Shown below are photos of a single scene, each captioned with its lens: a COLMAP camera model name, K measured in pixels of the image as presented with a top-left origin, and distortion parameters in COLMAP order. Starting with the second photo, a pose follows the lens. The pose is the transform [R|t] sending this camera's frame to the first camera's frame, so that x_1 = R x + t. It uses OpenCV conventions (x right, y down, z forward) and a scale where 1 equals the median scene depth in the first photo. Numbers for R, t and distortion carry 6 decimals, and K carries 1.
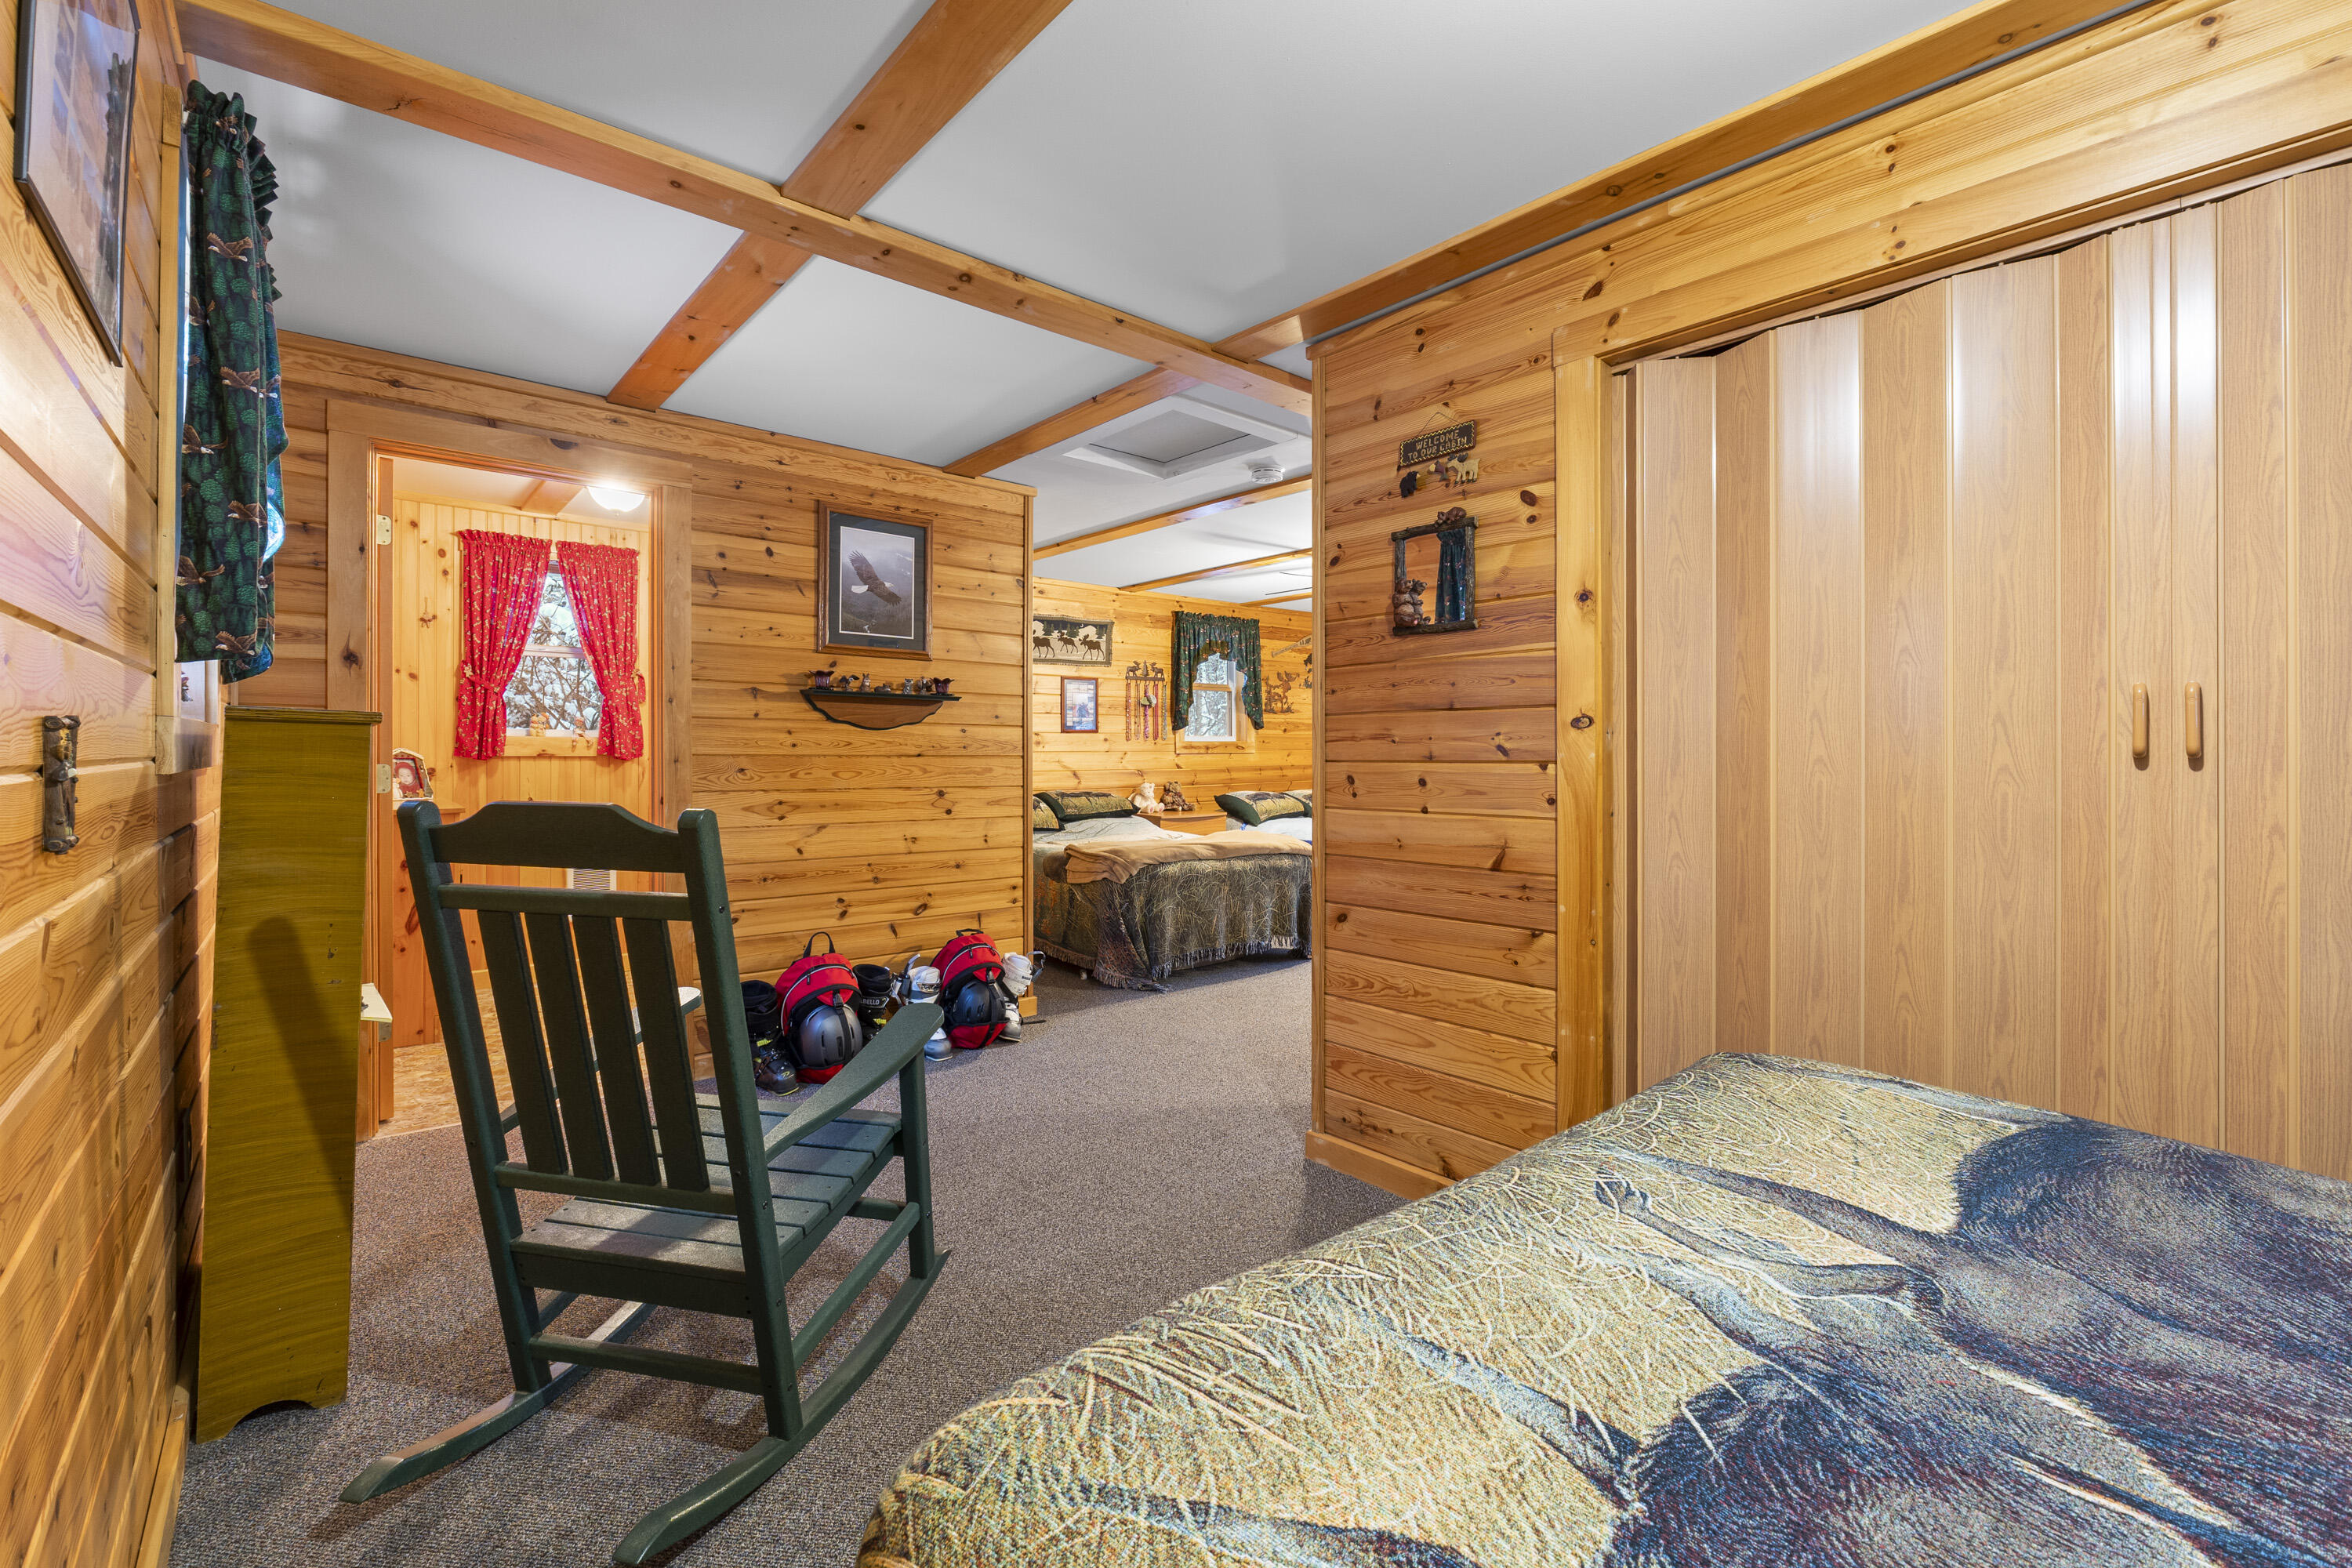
lens RADIAL K [[994.5, 0, 1219.4], [0, 994.5, 742.7], [0, 0, 1]] dist [-0.008250, 0.000047]
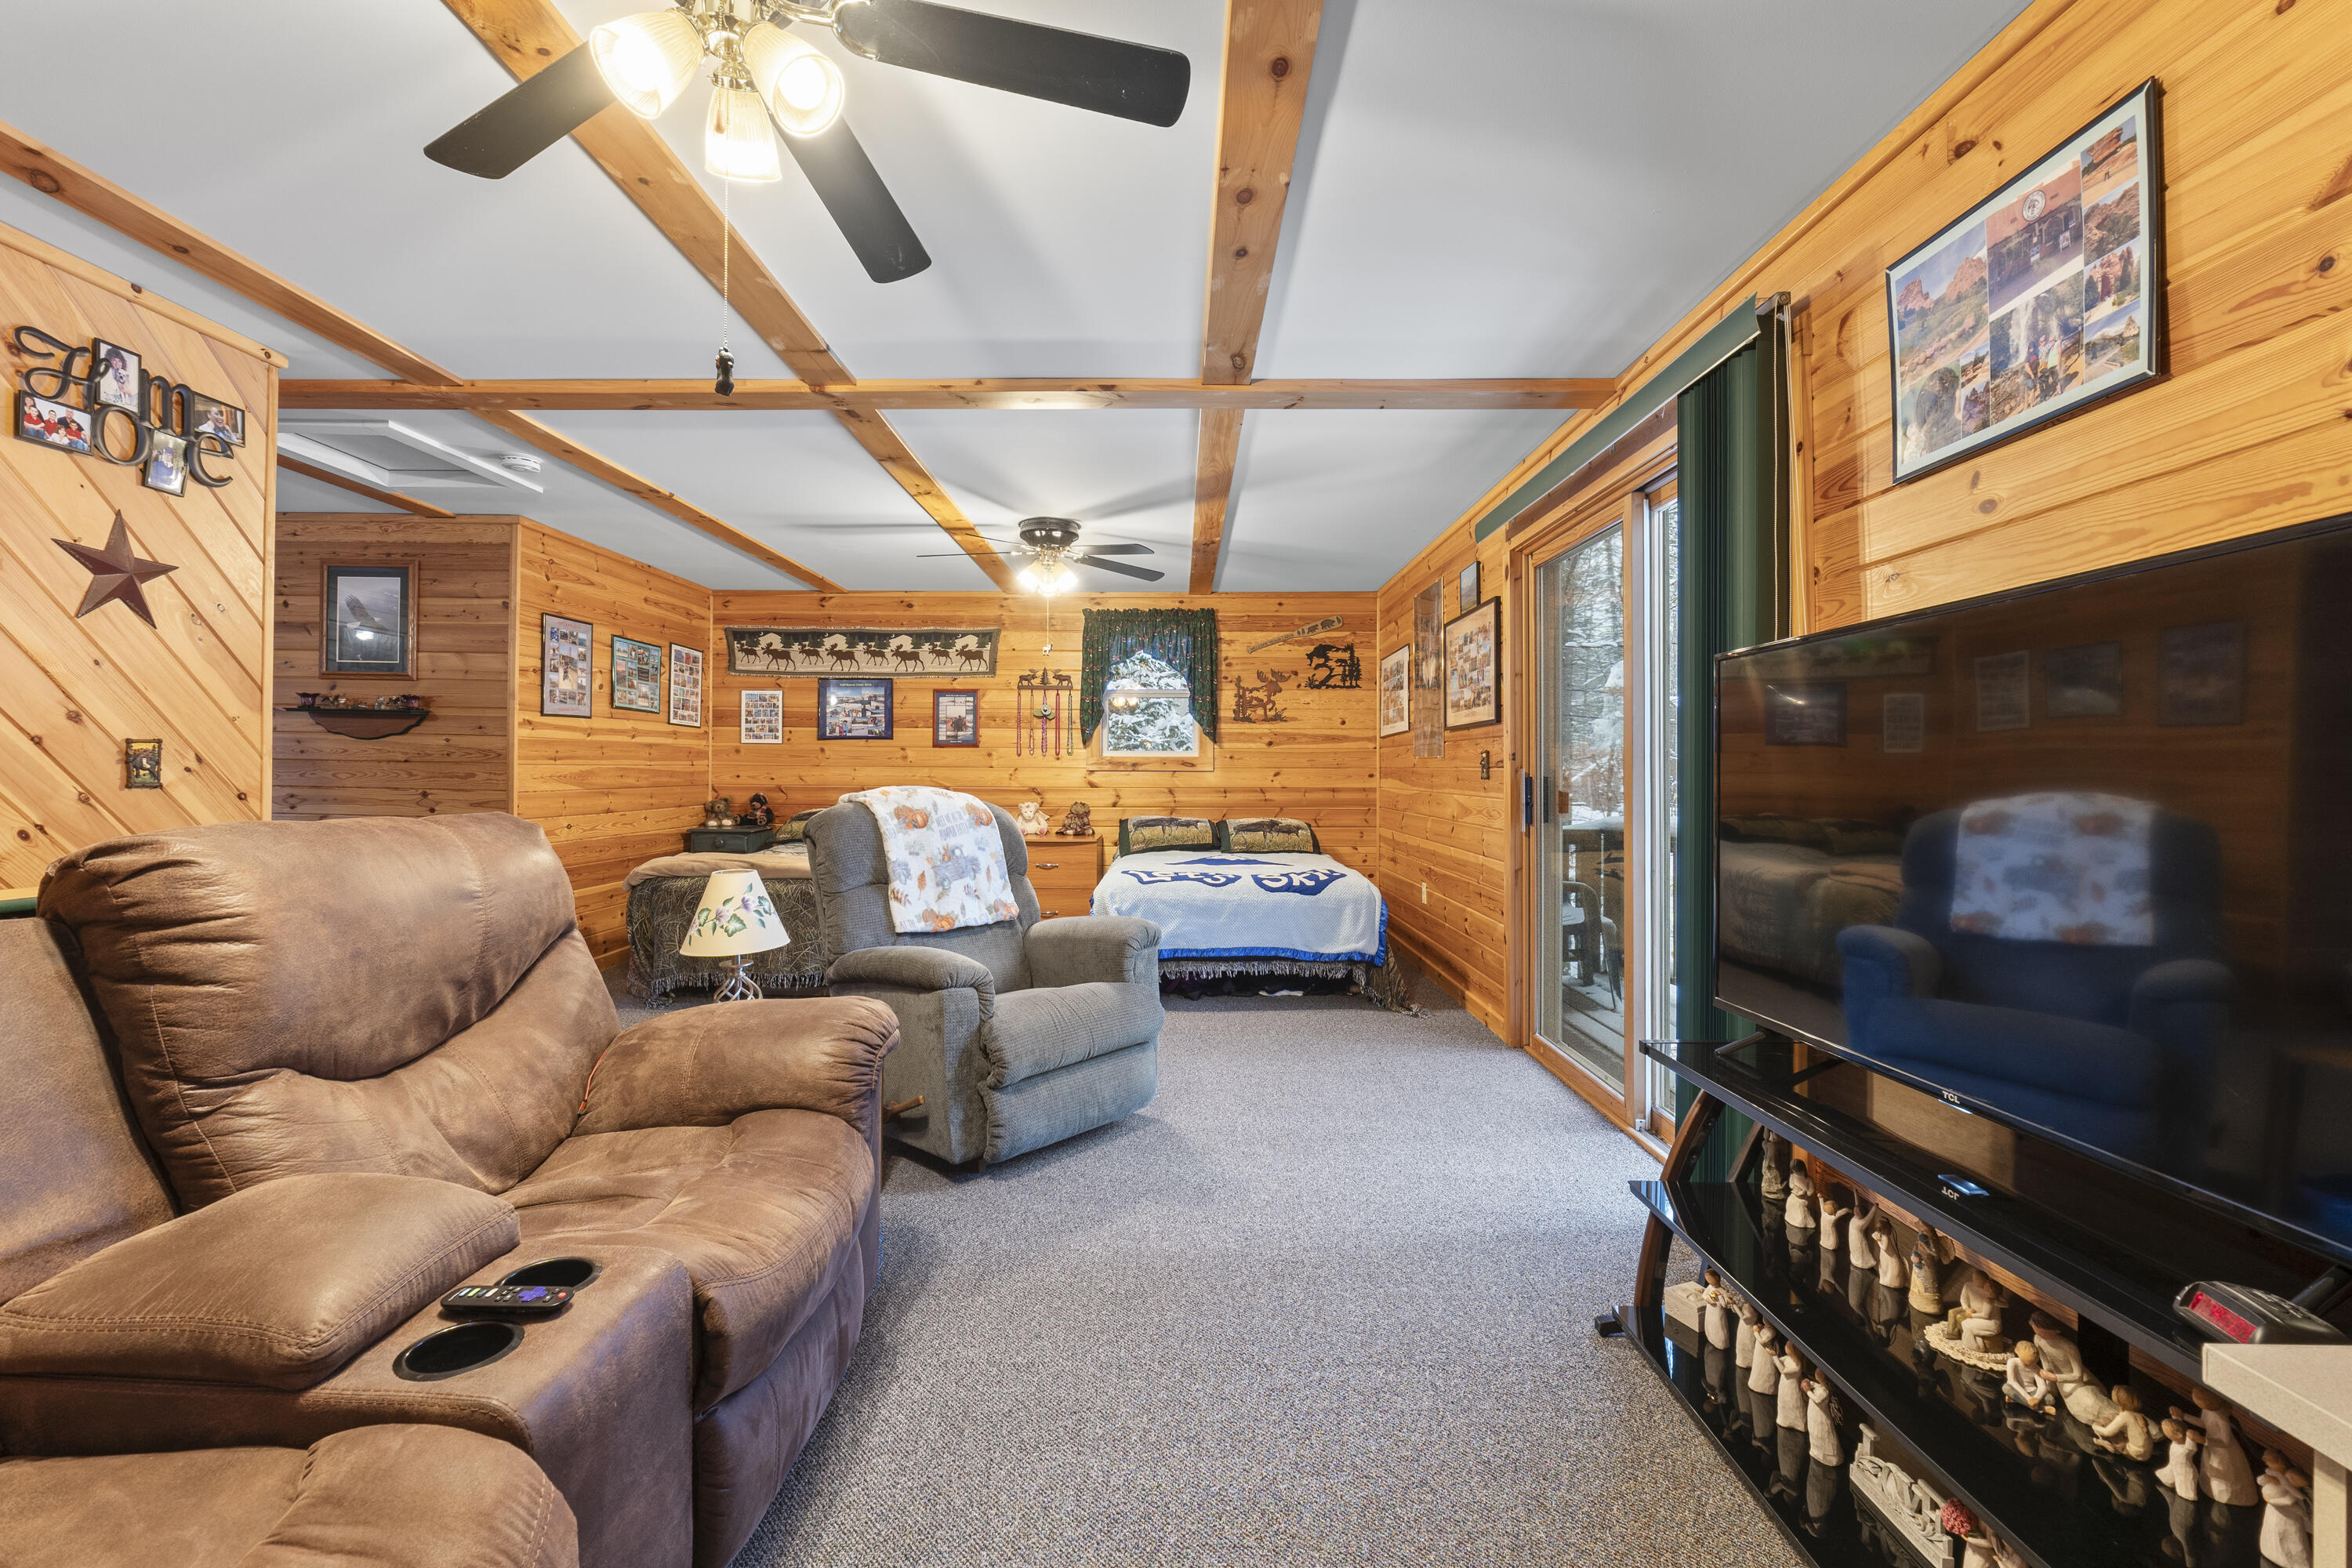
lens RADIAL K [[994.5, 0, 1169.9], [0, 994.5, 768.0], [0, 0, 1]] dist [-0.008250, 0.000047]
pose [[0.729731, 0.002576, -0.683729, 0.676062], [-0.004664, 0.999988, -0.001211, 0.010533], [0.683718, 0.004073, 0.729735, 0.443142]]
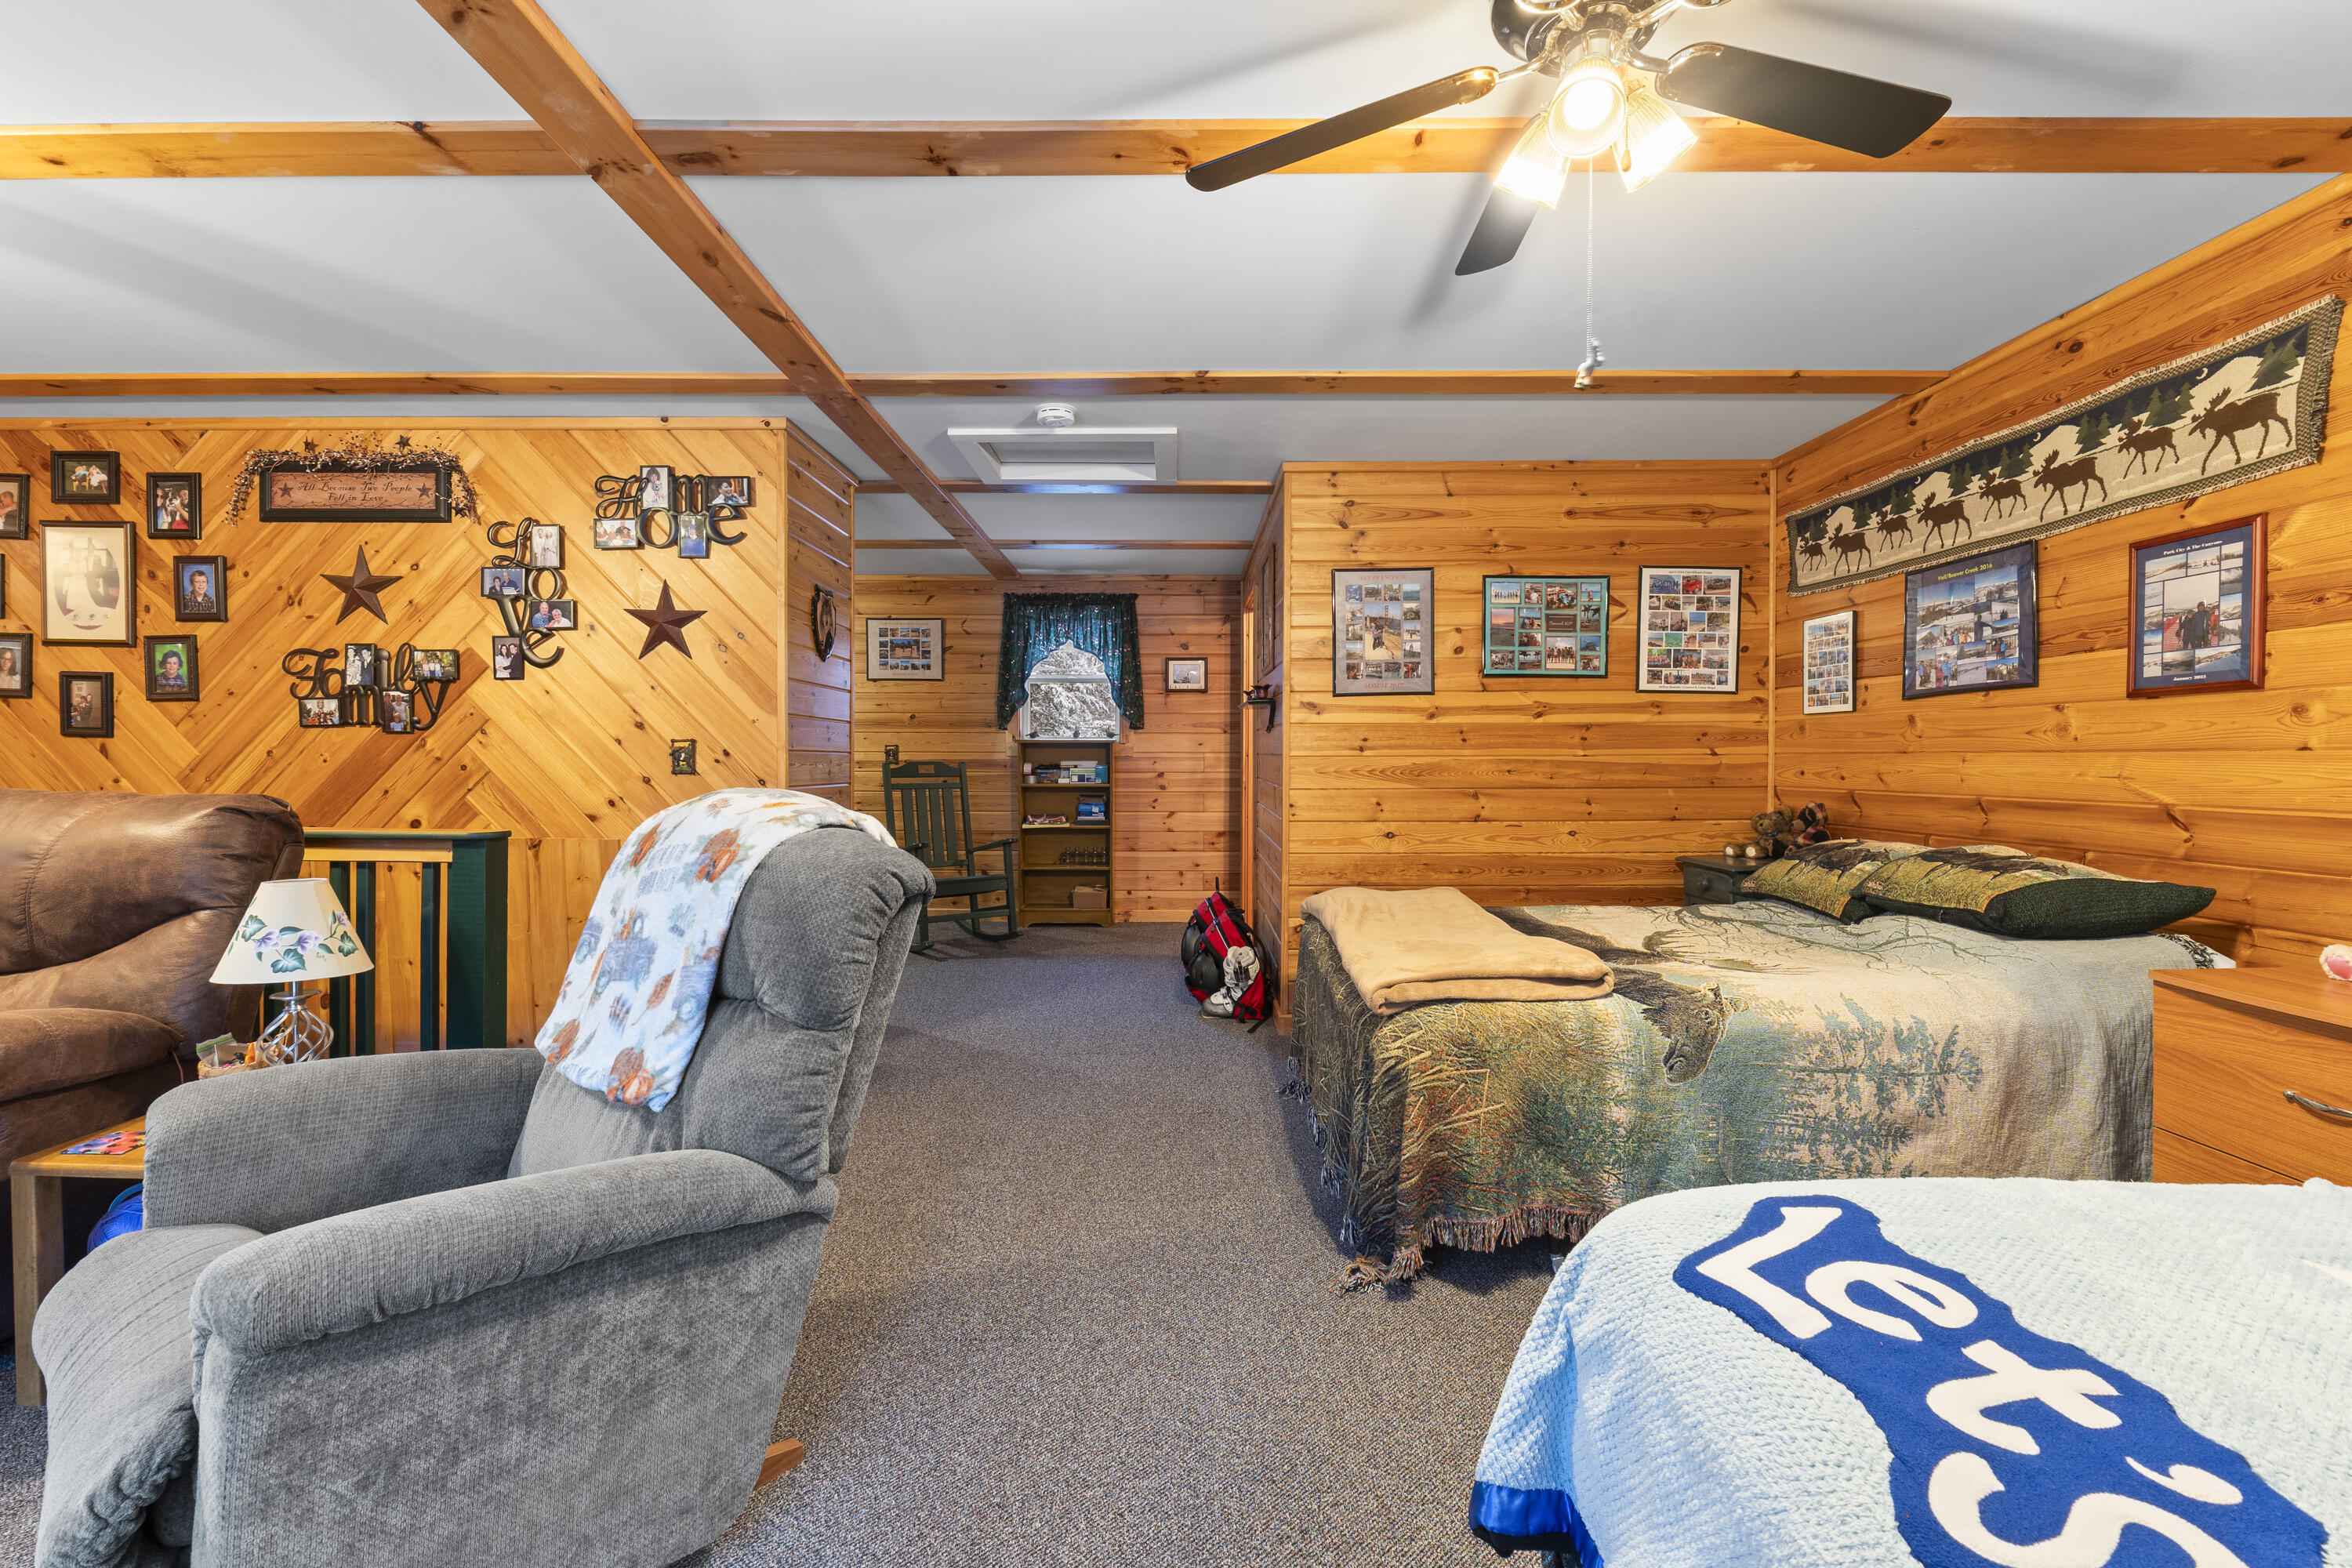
lens RADIAL K [[994.5, 0, 1172.2], [0, 994.5, 773.8], [0, 0, 1]] dist [-0.008250, 0.000047]
pose [[-0.688180, 0.007200, -0.725504, 0.346590], [0.000239, 0.999953, 0.009697, 0.014126], [0.725540, 0.006500, -0.688150, 0.988383]]
